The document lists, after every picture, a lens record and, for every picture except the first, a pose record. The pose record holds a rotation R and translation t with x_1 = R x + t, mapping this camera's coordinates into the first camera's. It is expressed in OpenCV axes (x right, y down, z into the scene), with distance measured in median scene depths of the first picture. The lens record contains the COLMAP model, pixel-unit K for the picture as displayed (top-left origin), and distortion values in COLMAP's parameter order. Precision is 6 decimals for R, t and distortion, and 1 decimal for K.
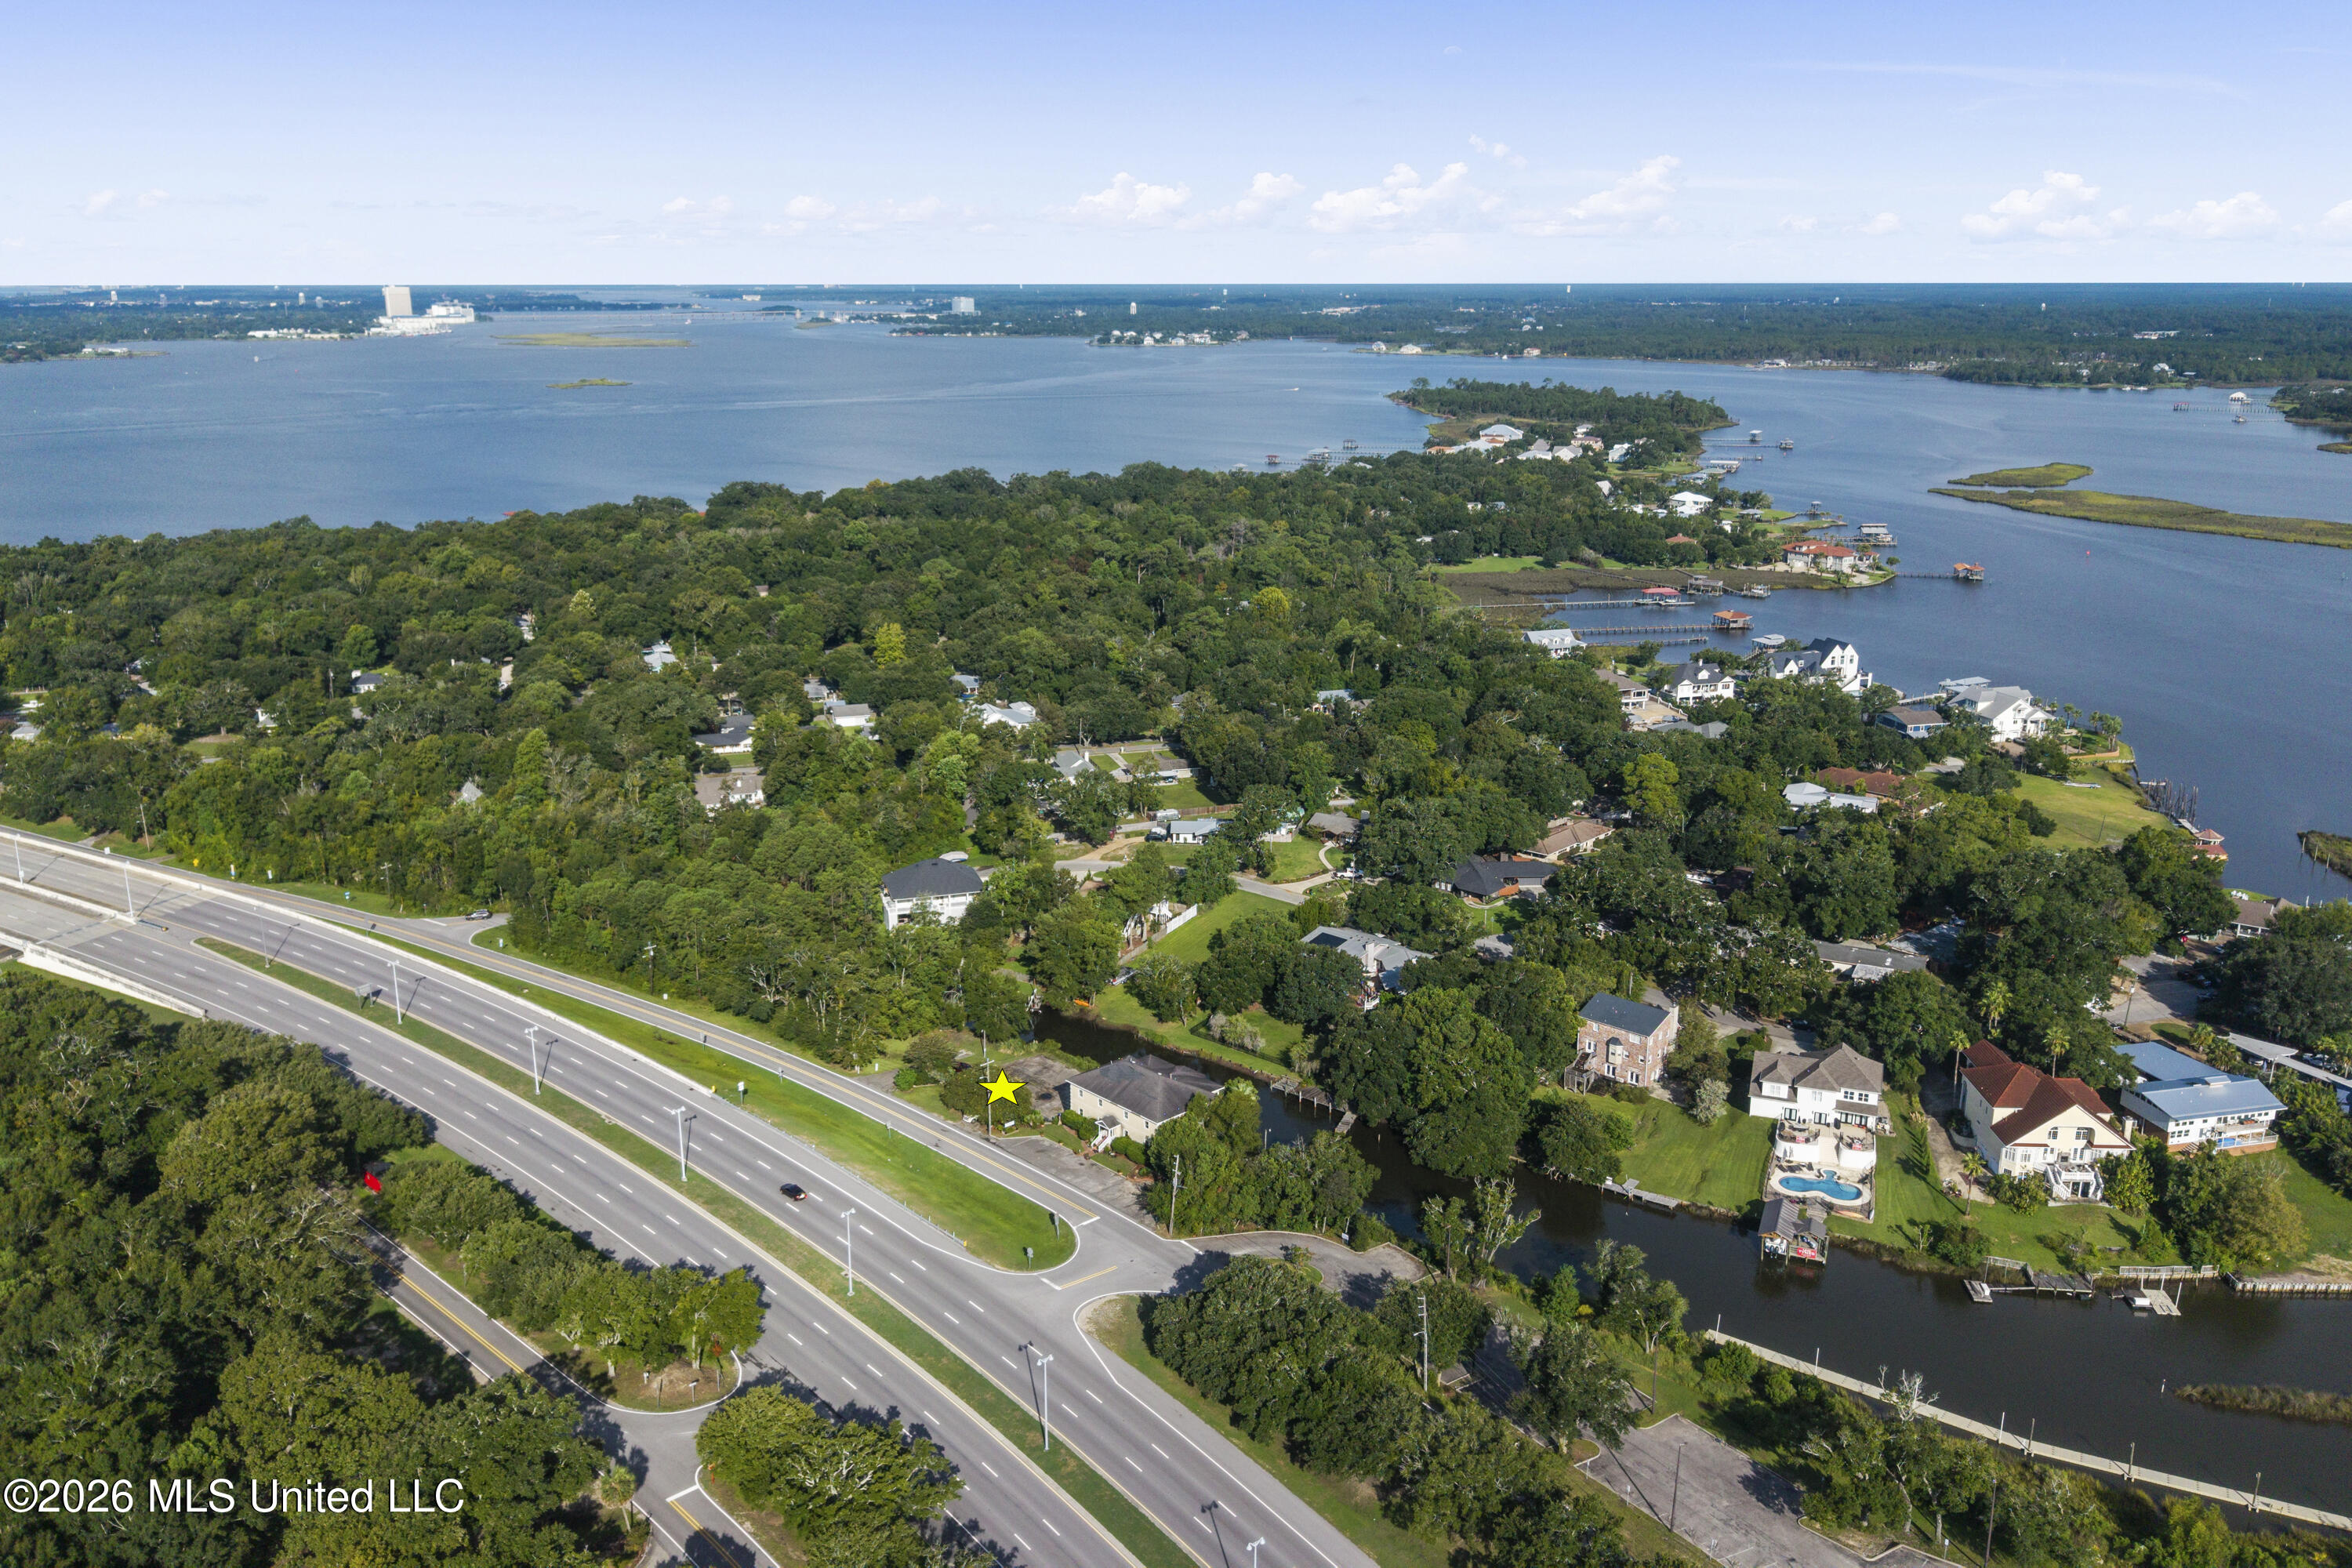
lens RADIAL K [[1863.5, 0, 1172.6], [0, 1863.5, 788.1], [0, 0, 1]] dist [0.078628, -0.126180]
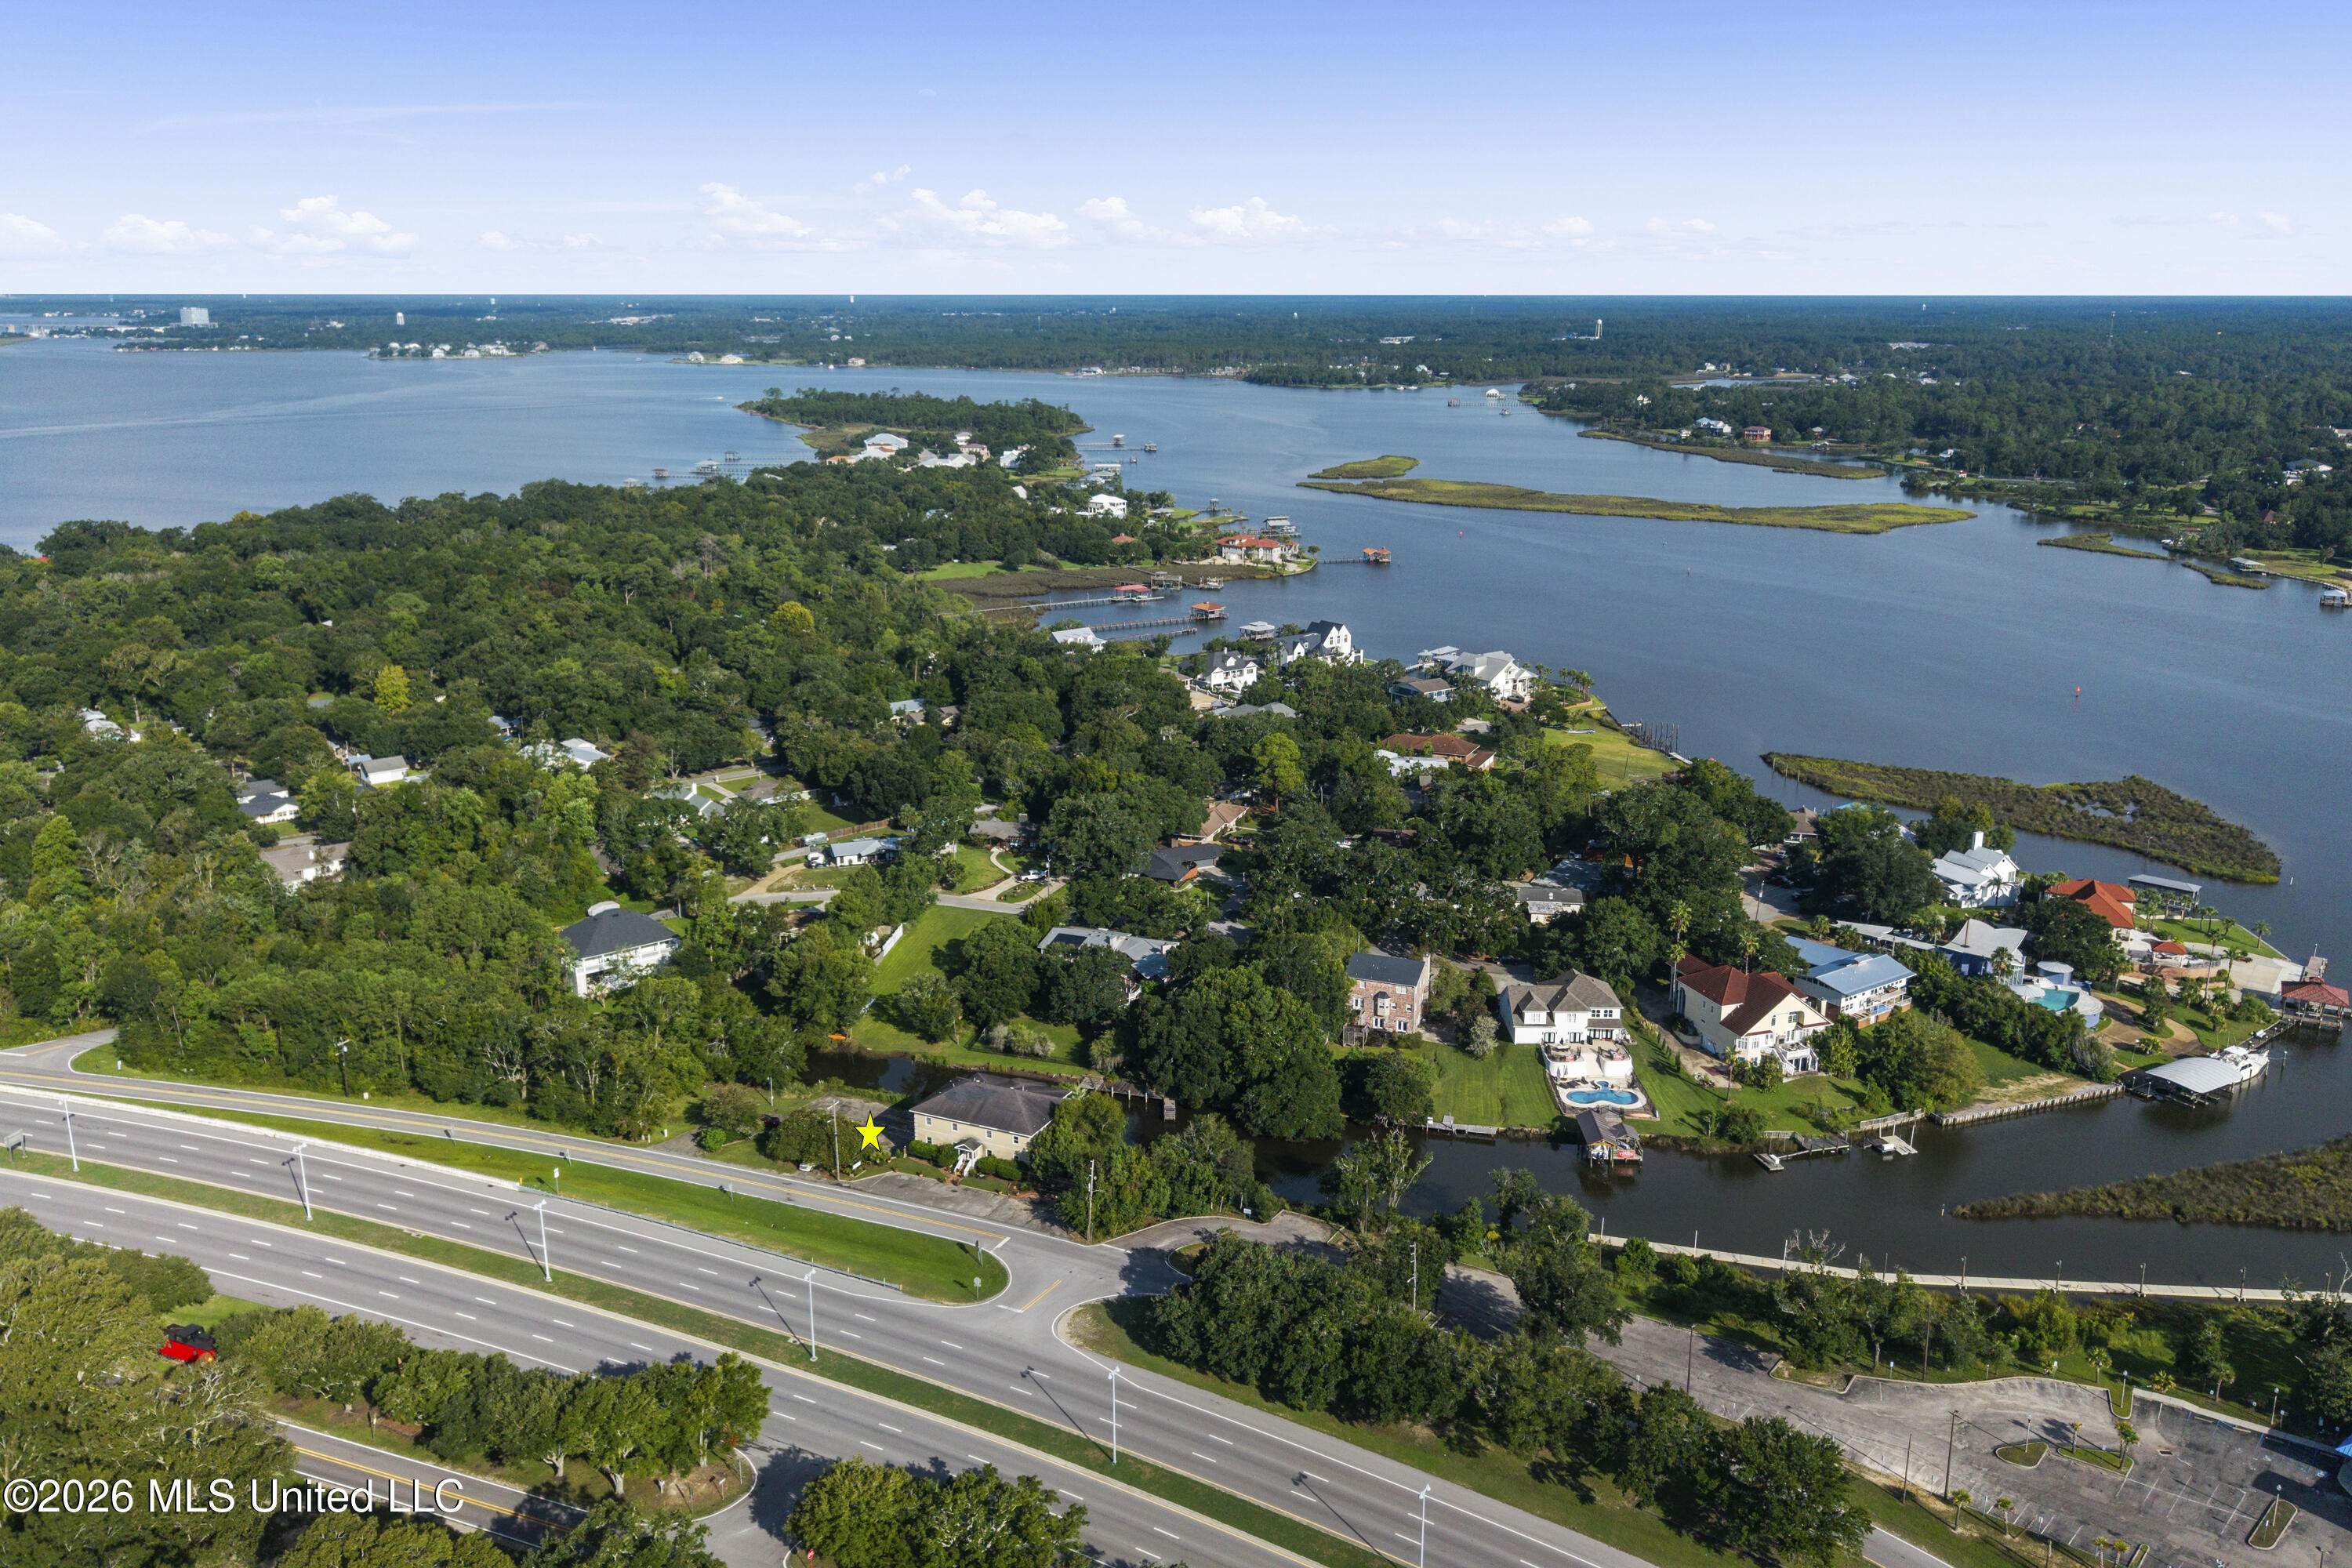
lens RADIAL K [[1861.3, 0, 1176.0], [0, 1861.3, 784.0], [0, 0, 1]] dist [0.113231, -0.221562]
pose [[0.931463, -0.093872, 0.351519, -0.149207], [0.096435, 0.995286, 0.010252, -0.005358], [-0.350824, 0.024349, 0.936125, 0.020036]]
